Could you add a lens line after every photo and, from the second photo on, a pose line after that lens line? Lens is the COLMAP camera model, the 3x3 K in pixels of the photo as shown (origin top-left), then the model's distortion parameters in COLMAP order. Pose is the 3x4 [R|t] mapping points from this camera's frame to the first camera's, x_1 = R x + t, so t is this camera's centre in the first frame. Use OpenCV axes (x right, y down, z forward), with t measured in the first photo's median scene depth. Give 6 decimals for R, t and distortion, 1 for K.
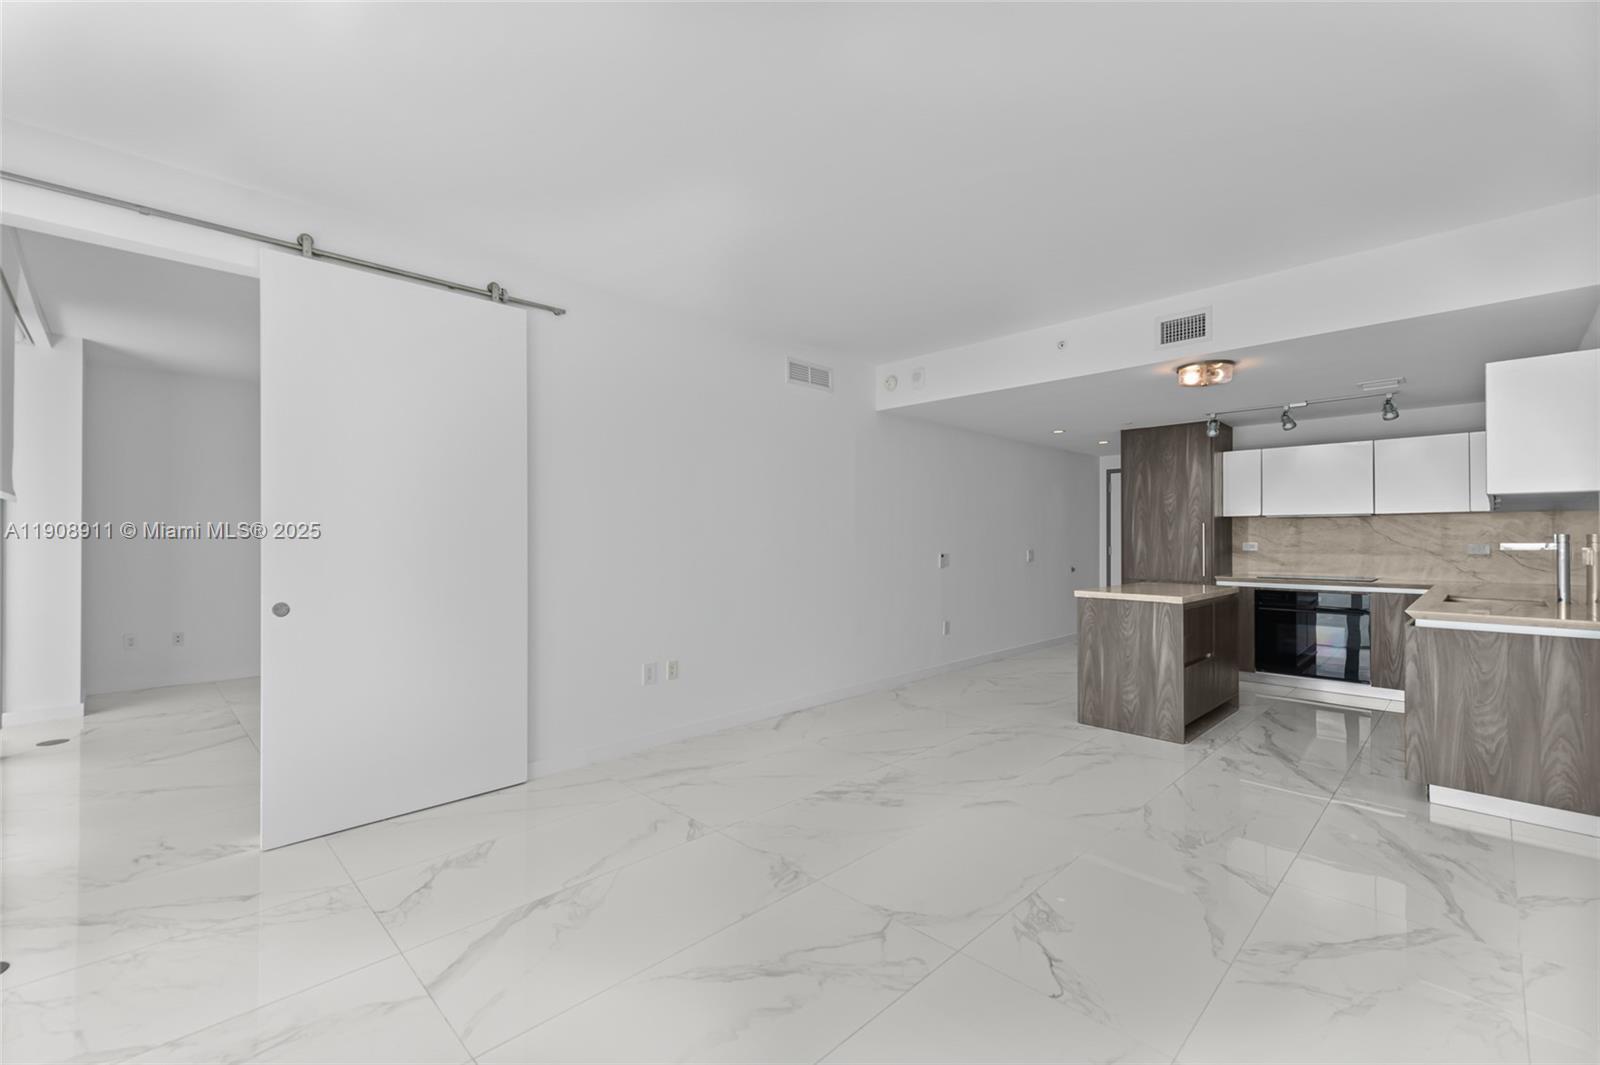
lens RADIAL K [[662.6, 0, 812.0], [0, 662.6, 534.3], [0, 0, 1]] dist [0.006249, -0.002483]
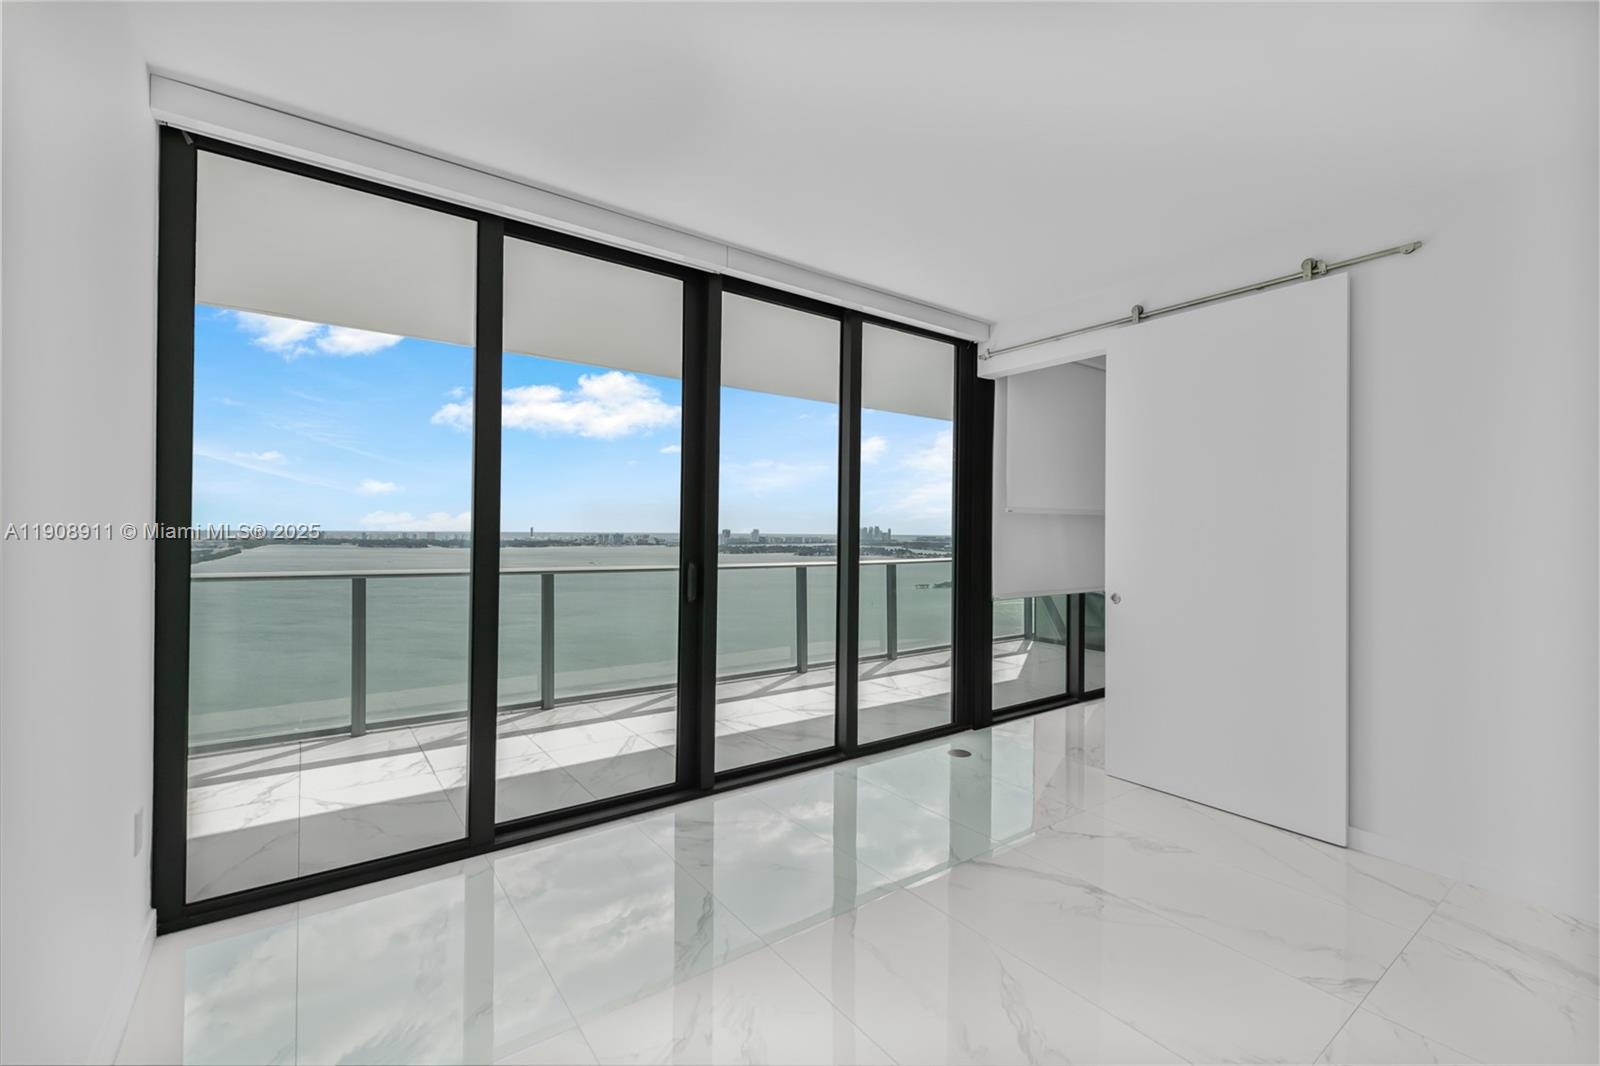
lens RADIAL K [[687.2, 0, 817.1], [0, 687.2, 530.1], [0, 0, 1]] dist [0.004346, -0.002779]
pose [[-0.148034, -0.002514, -0.988979, 0.327187], [-0.004495, 0.999988, -0.001869, -0.009167], [0.988972, 0.004169, -0.148043, 0.310868]]
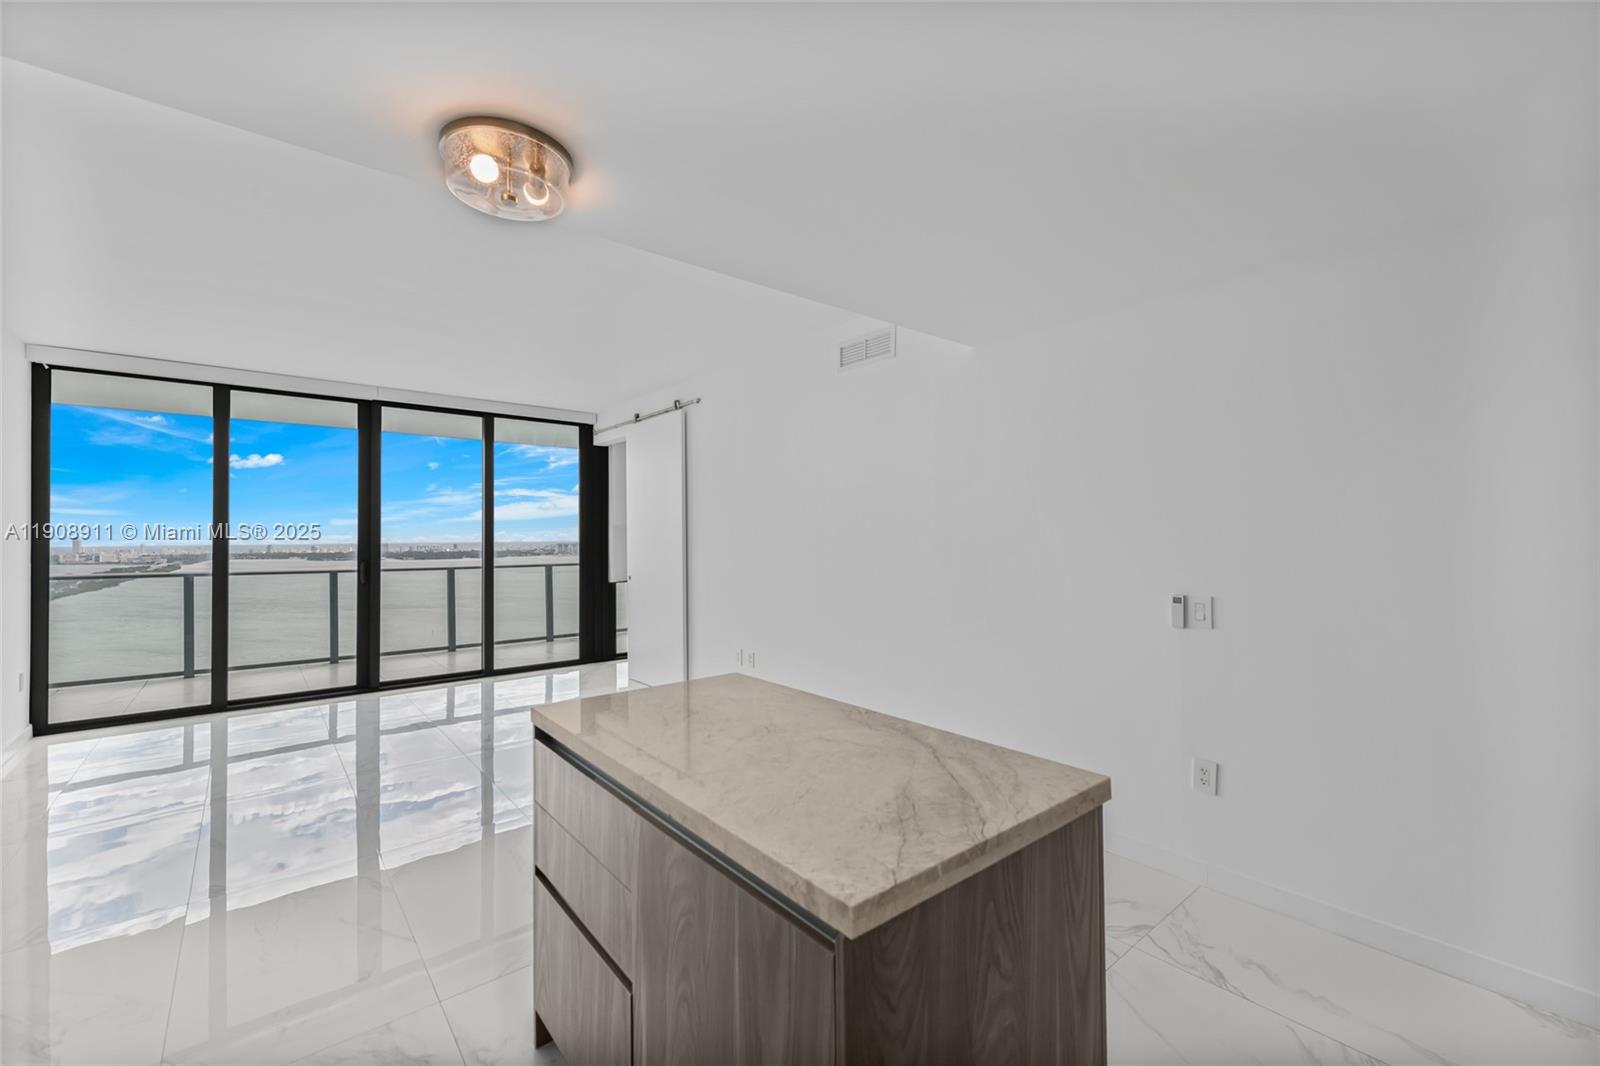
lens RADIAL K [[662.6, 0, 820.5], [0, 662.6, 530.3], [0, 0, 1]] dist [0.006249, -0.002483]
pose [[-0.080915, -0.008251, -0.996687, 0.757134], [0.012194, 0.999883, -0.009267, -0.013045], [0.996646, -0.012904, -0.080805, 0.951438]]
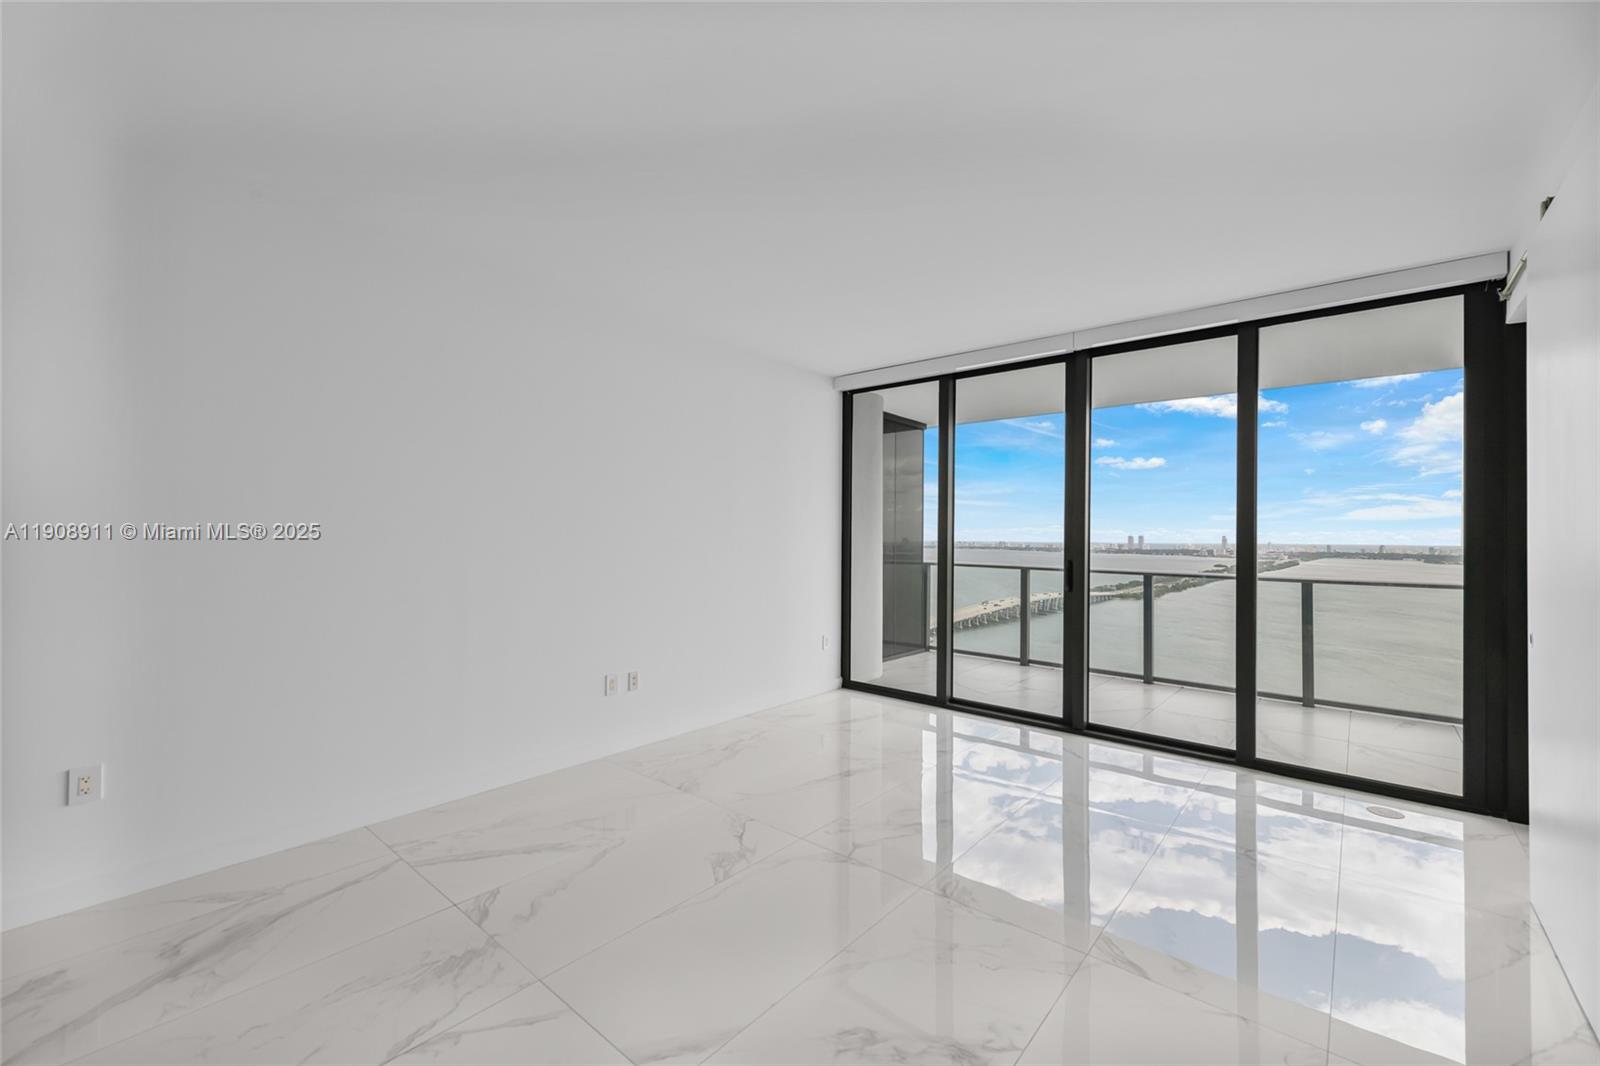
lens RADIAL K [[662.6, 0, 790.5], [0, 662.6, 528.3], [0, 0, 1]] dist [0.006249, -0.002483]
pose [[-0.997835, -0.007142, -0.065379, 0.131287], [-0.006041, 0.999837, -0.017036, -0.007158], [0.065490, -0.016604, -0.997715, 0.936887]]
